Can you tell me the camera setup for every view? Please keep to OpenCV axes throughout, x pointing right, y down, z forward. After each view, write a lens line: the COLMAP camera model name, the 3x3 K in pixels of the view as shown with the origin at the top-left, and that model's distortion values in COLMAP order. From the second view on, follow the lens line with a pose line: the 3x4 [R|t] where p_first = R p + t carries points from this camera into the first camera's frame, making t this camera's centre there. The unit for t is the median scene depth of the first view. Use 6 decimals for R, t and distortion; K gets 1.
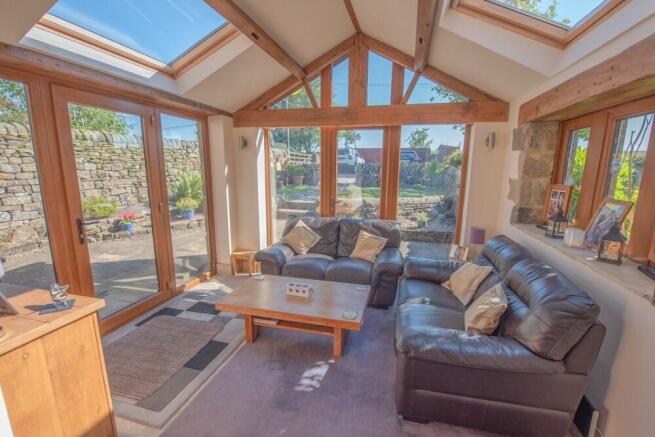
lens RADIAL K [[283.0, 0, 332.9], [0, 283.0, 220.4], [0, 0, 1]] dist [-0.016003, -0.001576]
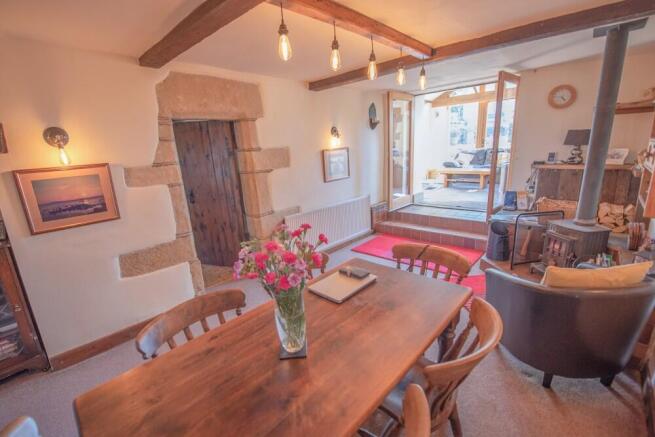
lens RADIAL K [[283.0, 0, 325.3], [0, 283.0, 219.2], [0, 0, 1]] dist [-0.016003, -0.001576]
pose [[0.882821, 0.059971, -0.465864, -0.025919], [-0.028707, 0.996850, 0.073926, 0.387921], [0.468831, -0.051890, 0.881763, -1.337716]]
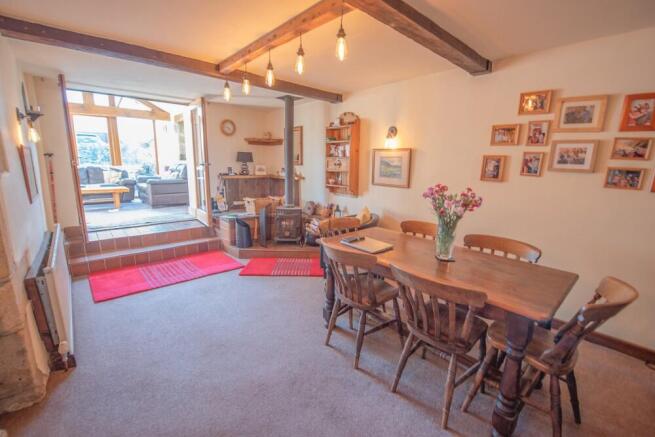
lens RADIAL K [[283.0, 0, 327.7], [0, 283.0, 218.8], [0, 0, 1]] dist [-0.016003, -0.001576]
pose [[0.564024, -0.158251, 0.810453, -0.612792], [0.148826, 0.984874, 0.088735, 0.399215], [-0.812236, 0.070568, 0.579044, -1.249154]]
